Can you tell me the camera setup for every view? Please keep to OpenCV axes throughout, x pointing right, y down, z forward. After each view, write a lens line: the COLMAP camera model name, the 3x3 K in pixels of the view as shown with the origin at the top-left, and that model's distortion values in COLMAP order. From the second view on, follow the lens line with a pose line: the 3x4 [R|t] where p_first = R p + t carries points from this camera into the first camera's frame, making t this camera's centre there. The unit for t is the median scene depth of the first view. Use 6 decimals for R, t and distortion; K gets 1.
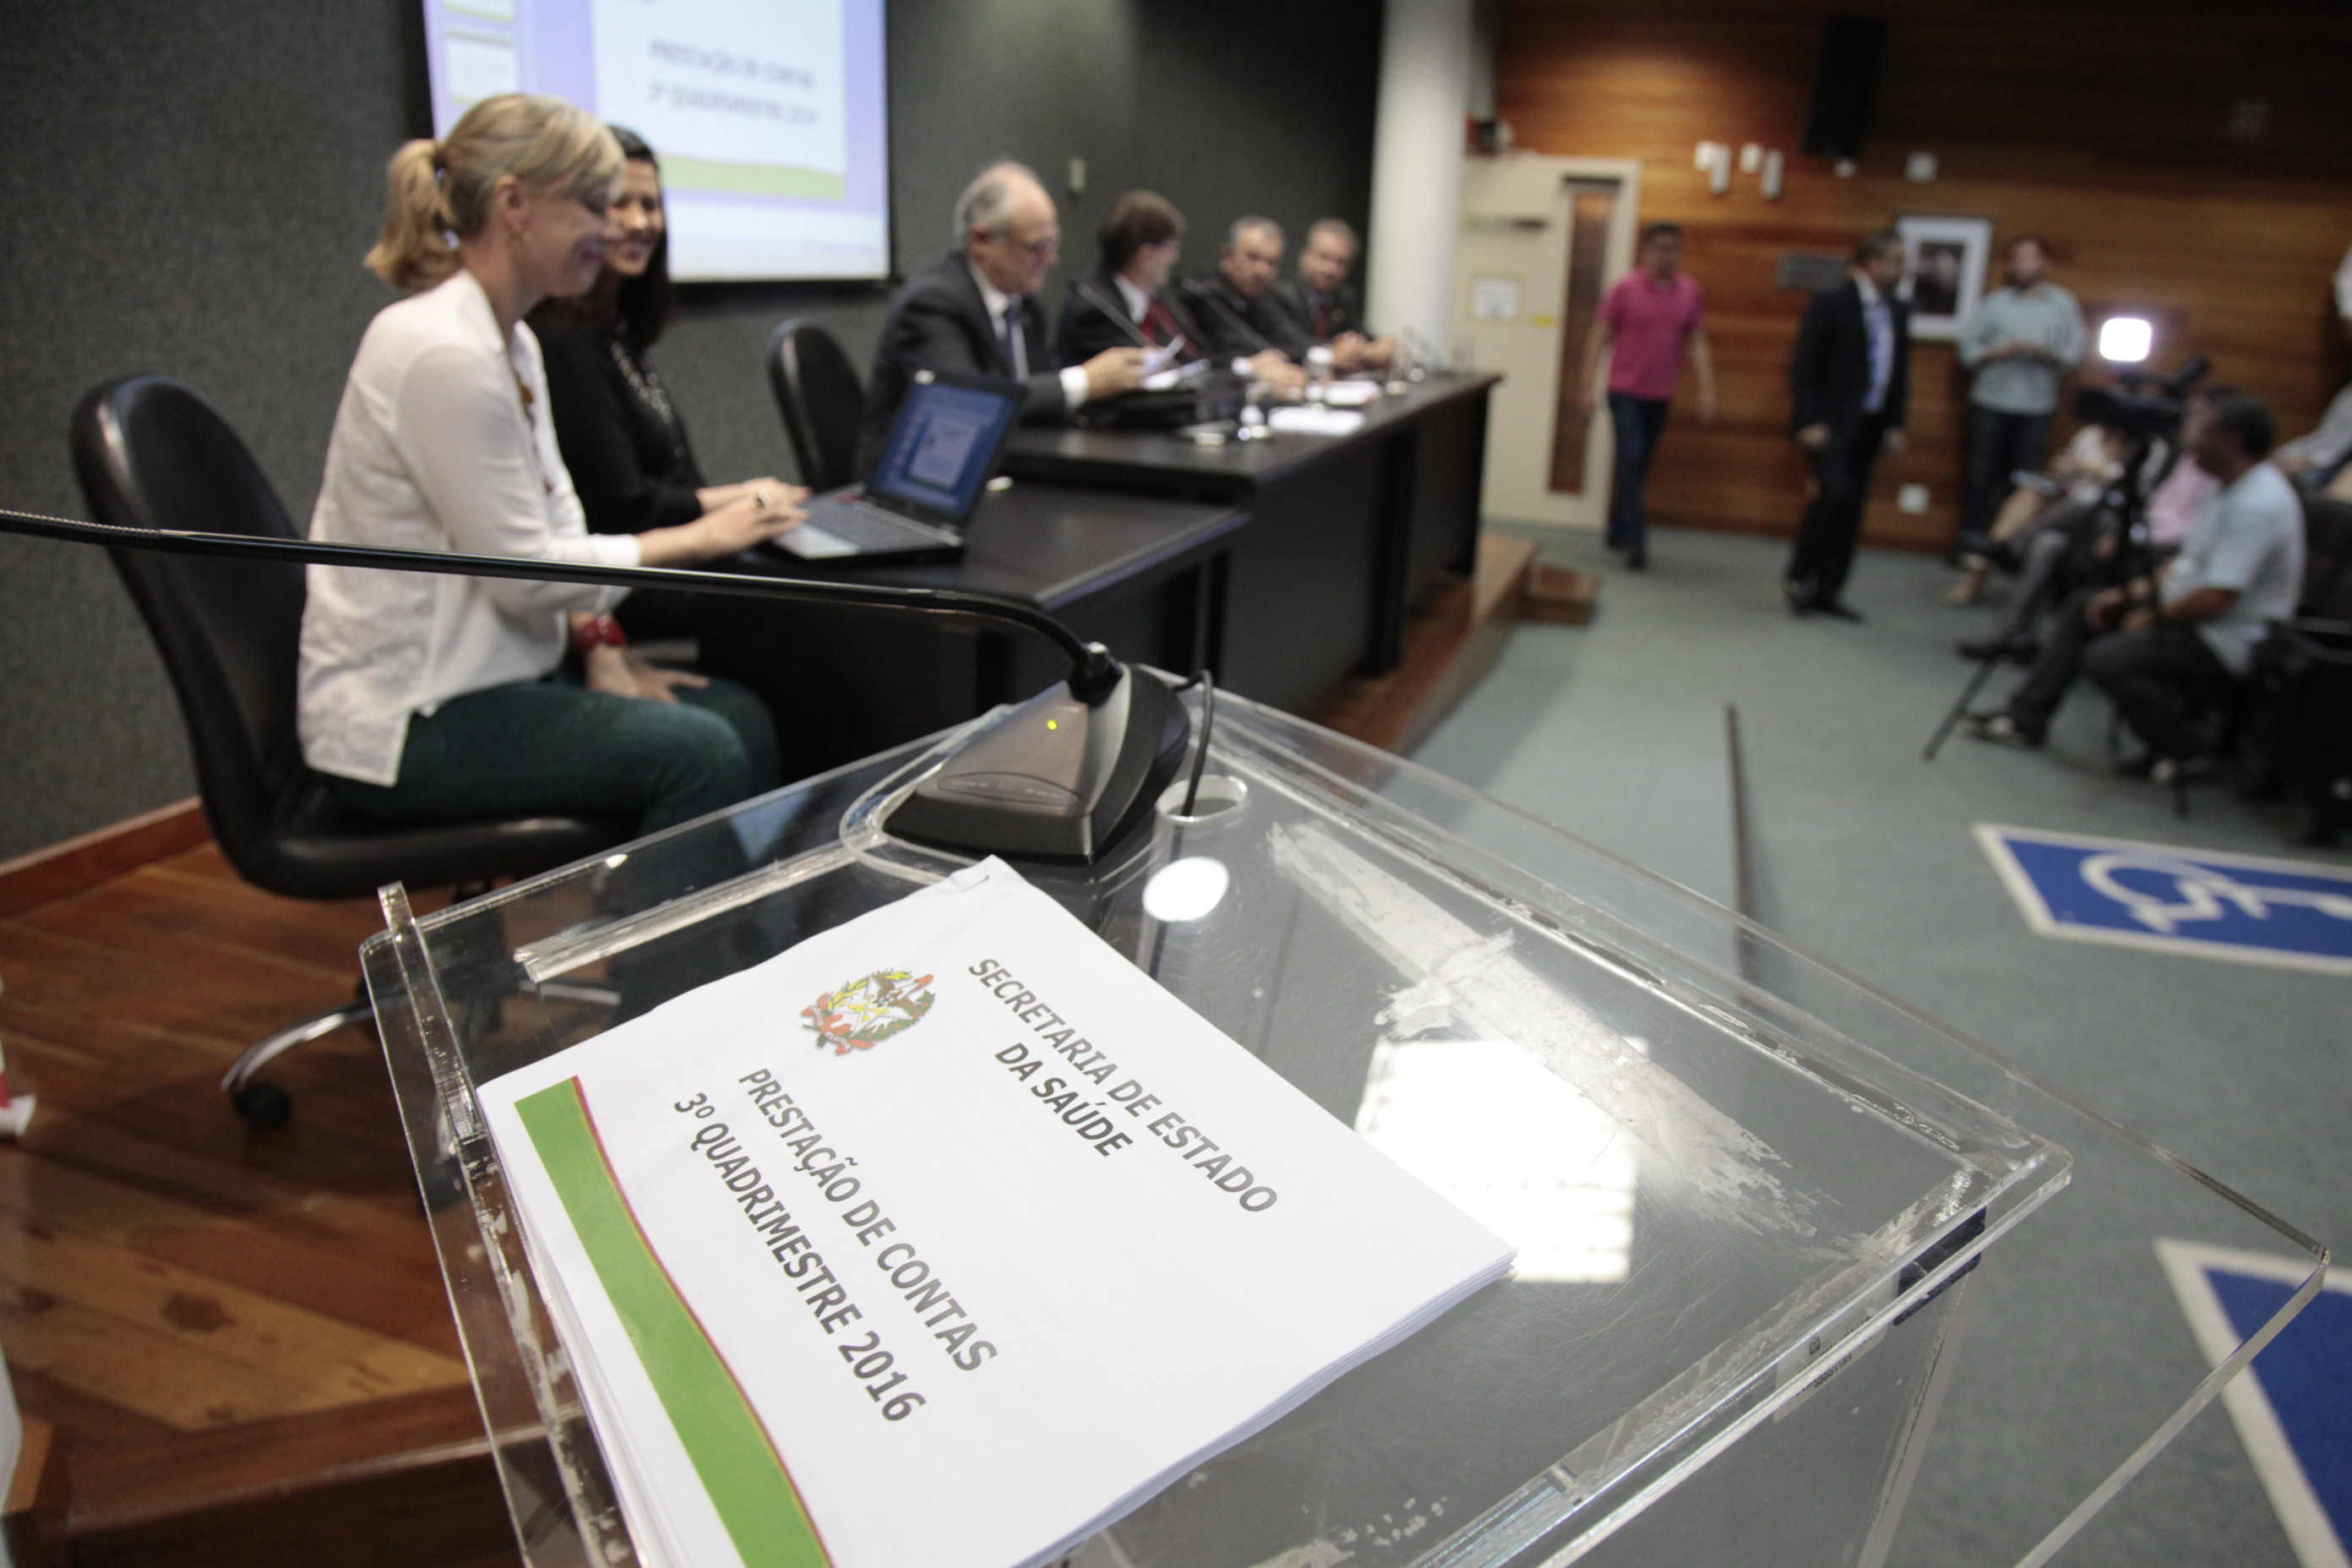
lens RADIAL K [[1564.4, 0, 1151.5], [0, 1564.4, 795.9], [0, 0, 1]] dist [-0.122223, 0.031378]
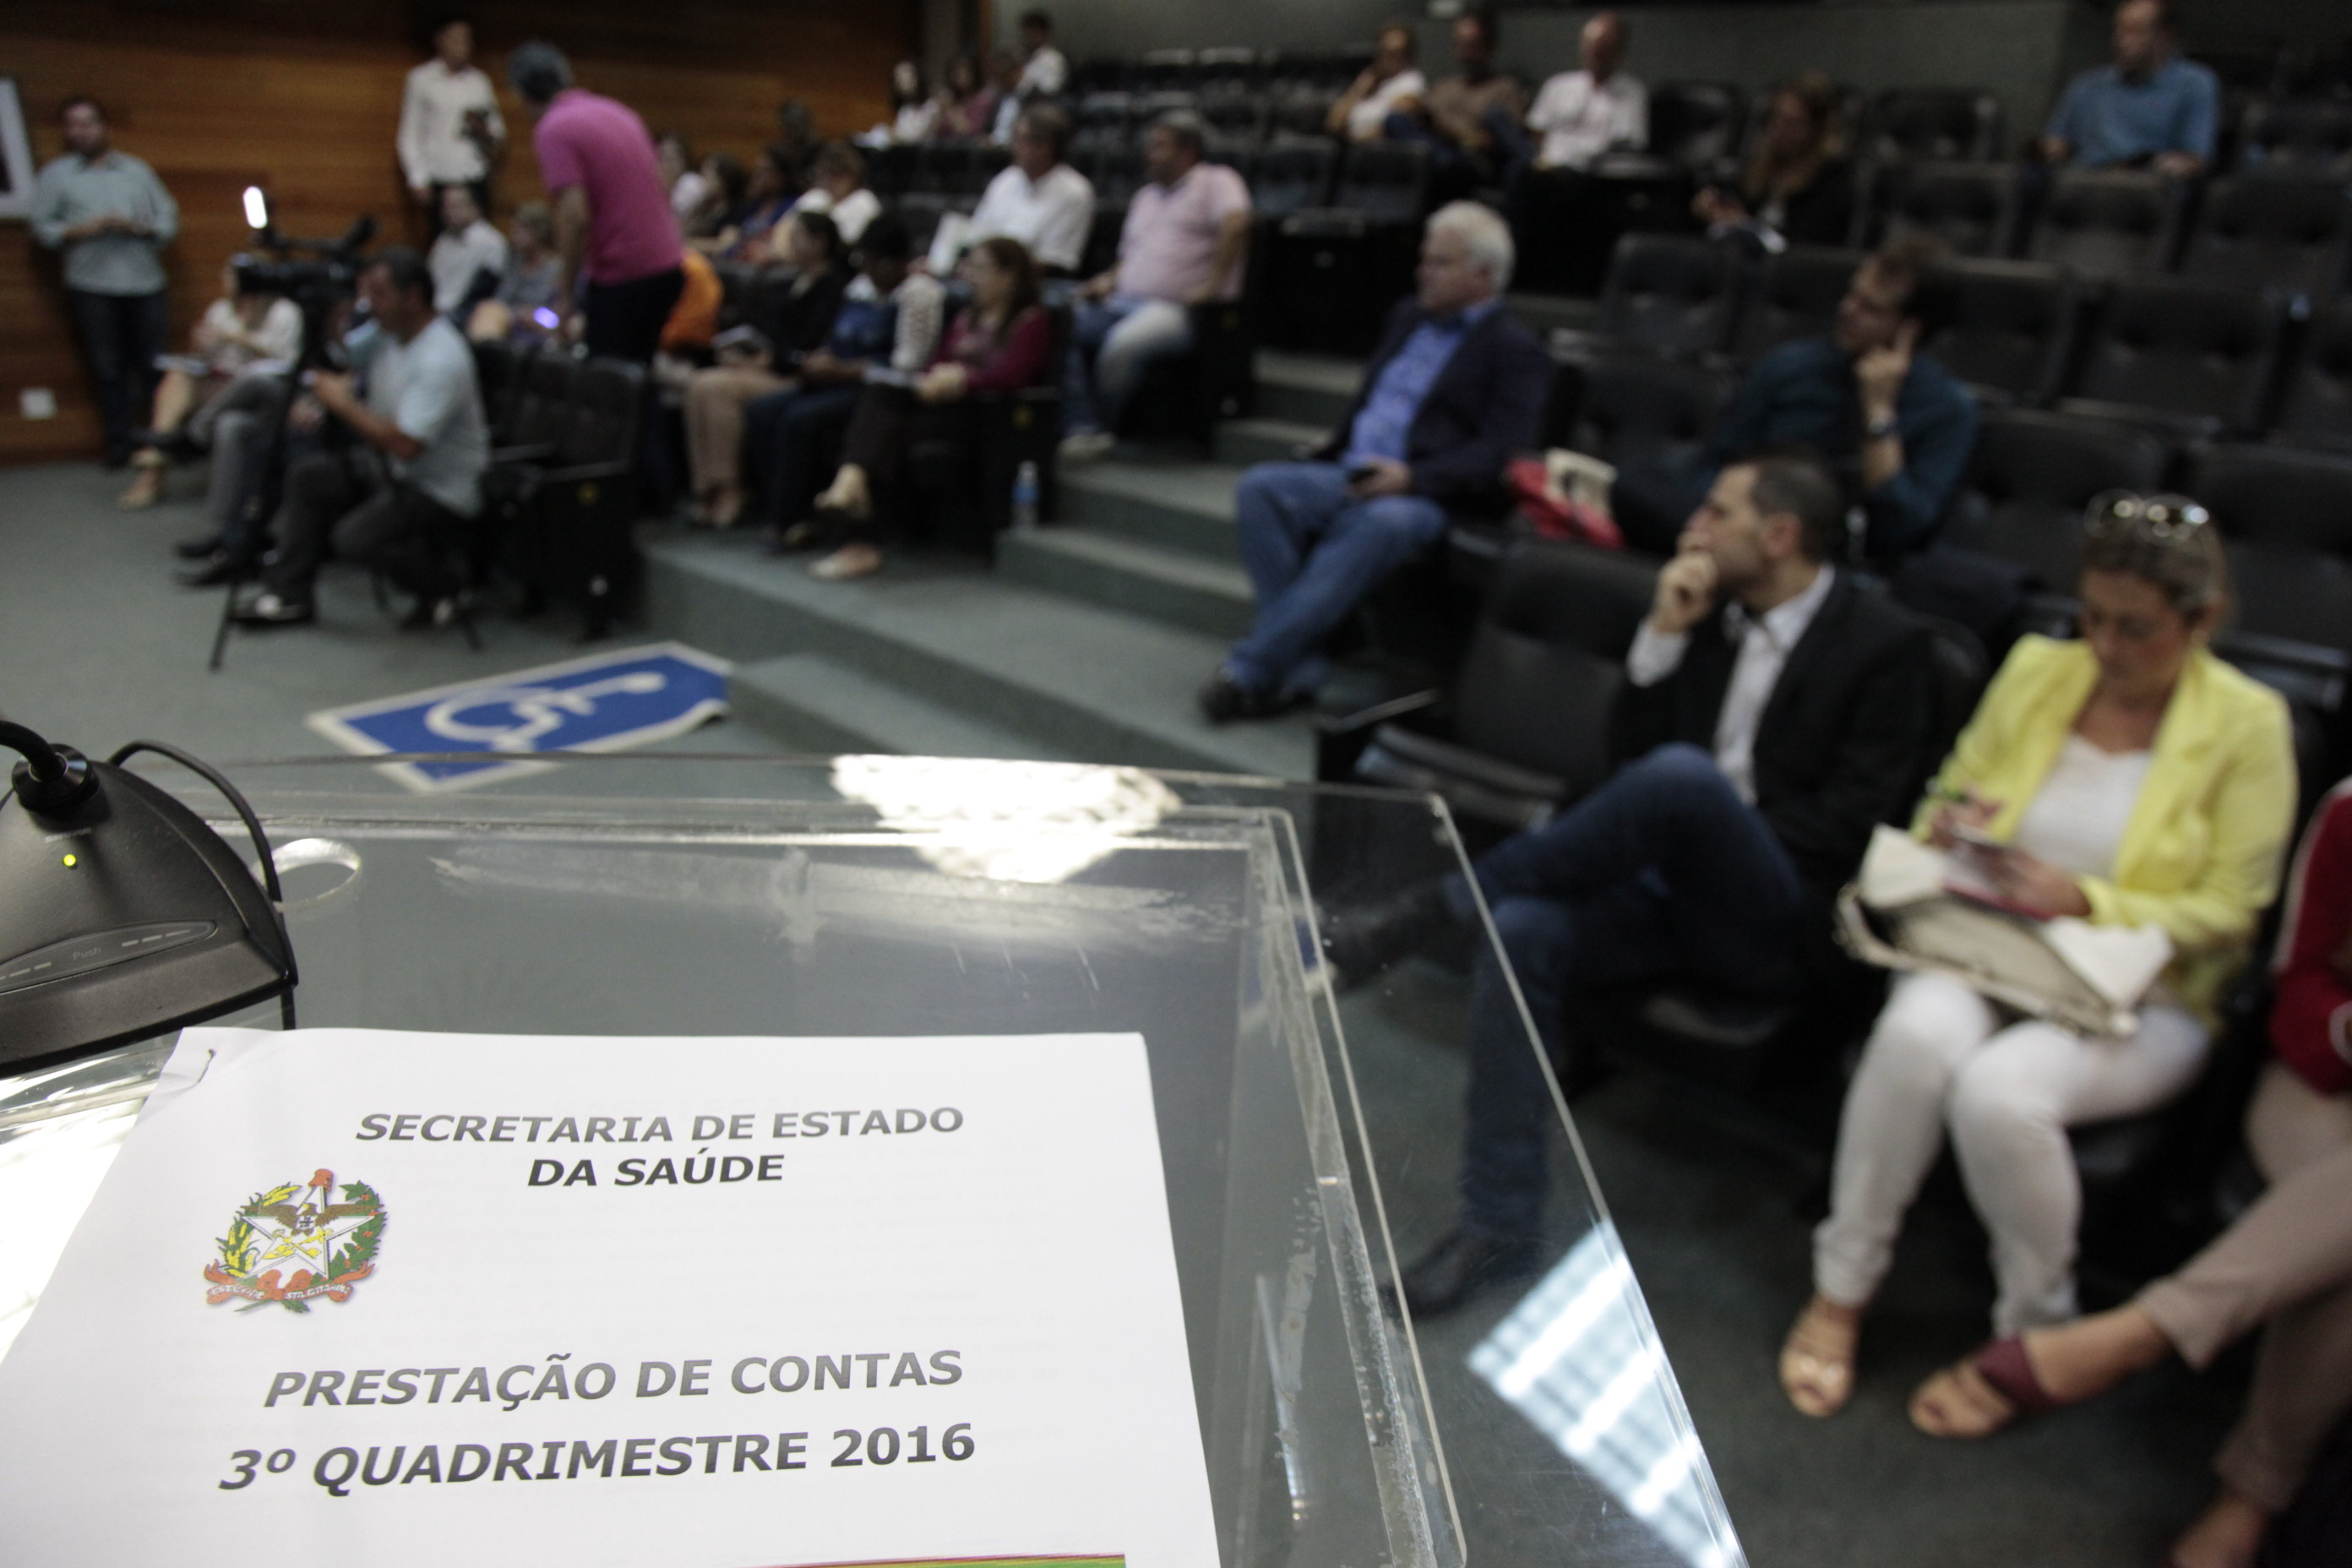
lens RADIAL K [[1564.4, 0, 1239.6], [0, 1564.4, 807.7], [0, 0, 1]] dist [-0.122223, 0.031378]
pose [[0.407063, -0.342407, 0.846793, -0.584575], [0.261611, 0.931944, 0.251079, -0.135061], [-0.875134, 0.119326, 0.468937, 0.249642]]
